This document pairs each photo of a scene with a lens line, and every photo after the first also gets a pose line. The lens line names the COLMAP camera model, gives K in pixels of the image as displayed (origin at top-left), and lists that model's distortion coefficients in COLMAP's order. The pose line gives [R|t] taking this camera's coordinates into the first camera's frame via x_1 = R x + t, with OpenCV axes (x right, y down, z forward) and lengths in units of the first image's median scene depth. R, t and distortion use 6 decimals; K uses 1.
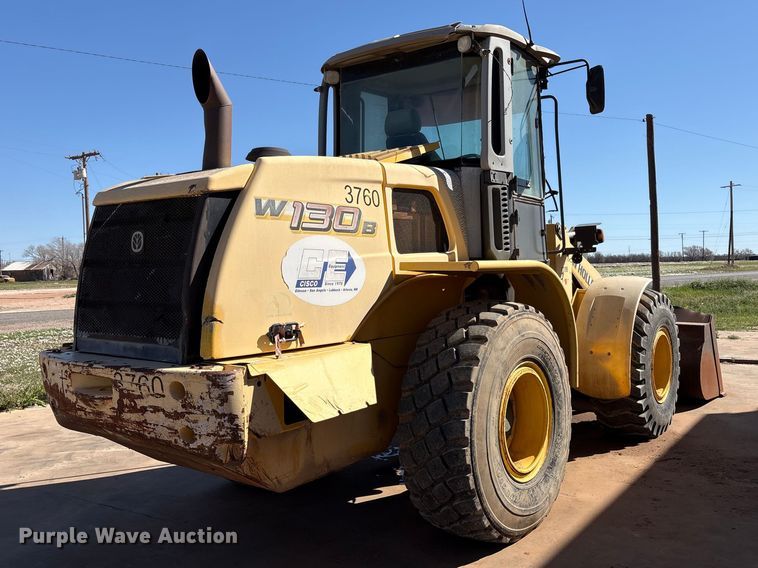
lens RADIAL K [[682.2, 0, 413.9], [0, 682.2, 270.7], [0, 0, 1]] dist [0.001935, 0.008531]
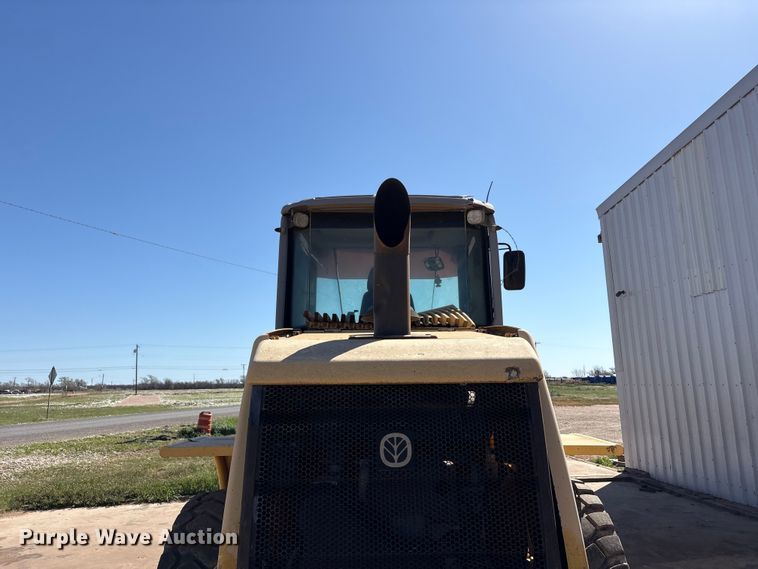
lens RADIAL K [[577.2, 0, 386.9], [0, 577.2, 276.0], [0, 0, 1]] dist [0.062204, -0.078174]
pose [[0.808311, 0.113263, 0.577758, -0.832705], [0.005165, 0.979919, -0.199329, -0.104819], [-0.588733, 0.164104, 0.791495, 0.612499]]
